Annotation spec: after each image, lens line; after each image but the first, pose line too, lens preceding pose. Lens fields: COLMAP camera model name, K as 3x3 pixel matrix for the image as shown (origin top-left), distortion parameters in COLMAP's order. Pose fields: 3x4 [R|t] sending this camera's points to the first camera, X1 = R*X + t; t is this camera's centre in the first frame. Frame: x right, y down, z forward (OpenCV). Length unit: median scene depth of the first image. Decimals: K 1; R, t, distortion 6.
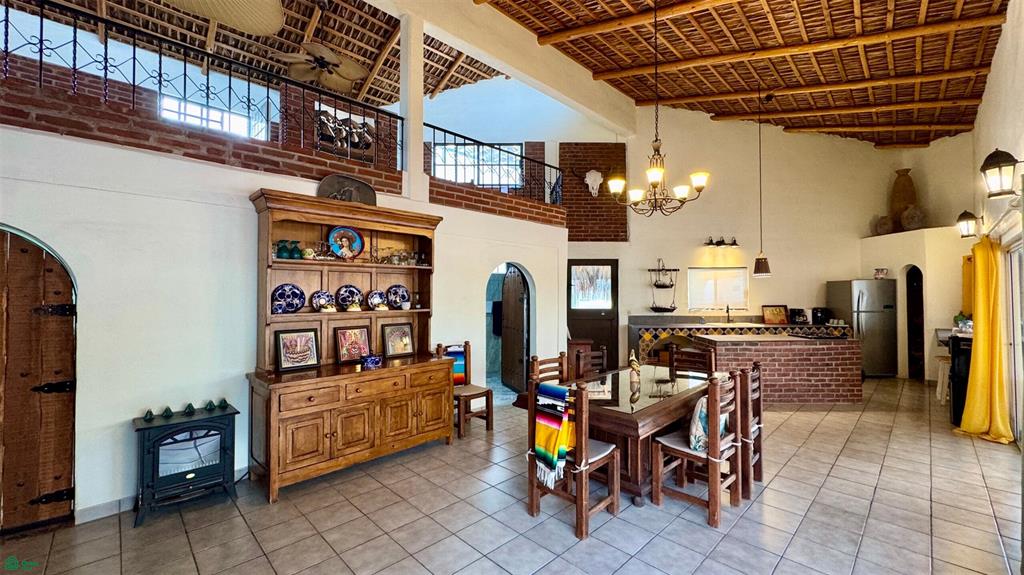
lens RADIAL K [[409.7, 0, 509.3], [0, 409.7, 287.1], [0, 0, 1]] dist [-0.002026, 0.000272]
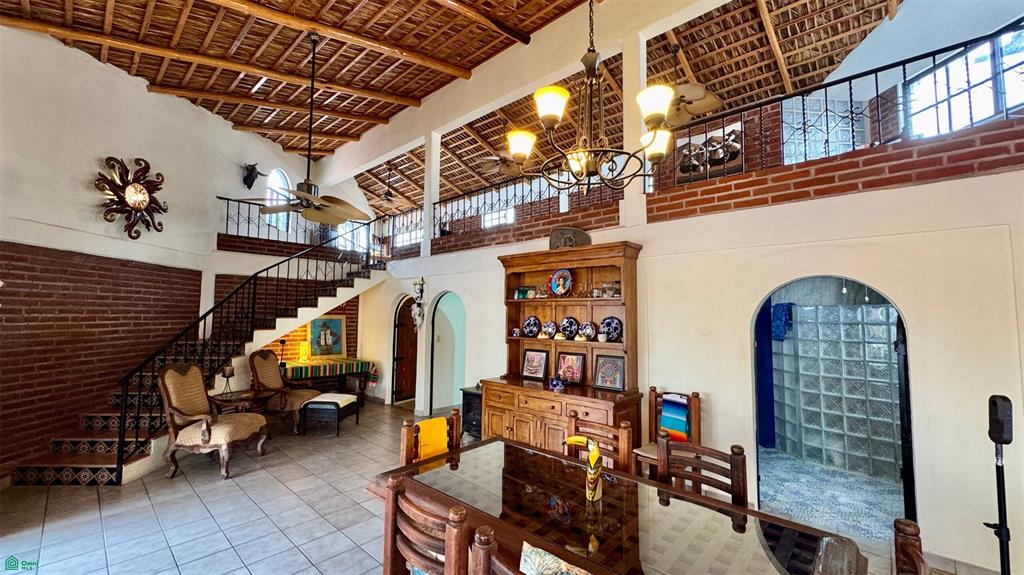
lens RADIAL K [[409.7, 0, 506.8], [0, 409.7, 289.2], [0, 0, 1]] dist [-0.002026, 0.000272]
pose [[0.057881, -0.061677, -0.996416, 0.456086], [-0.000476, 0.998088, -0.061808, -0.006799], [0.998323, 0.004052, 0.057741, 0.445665]]
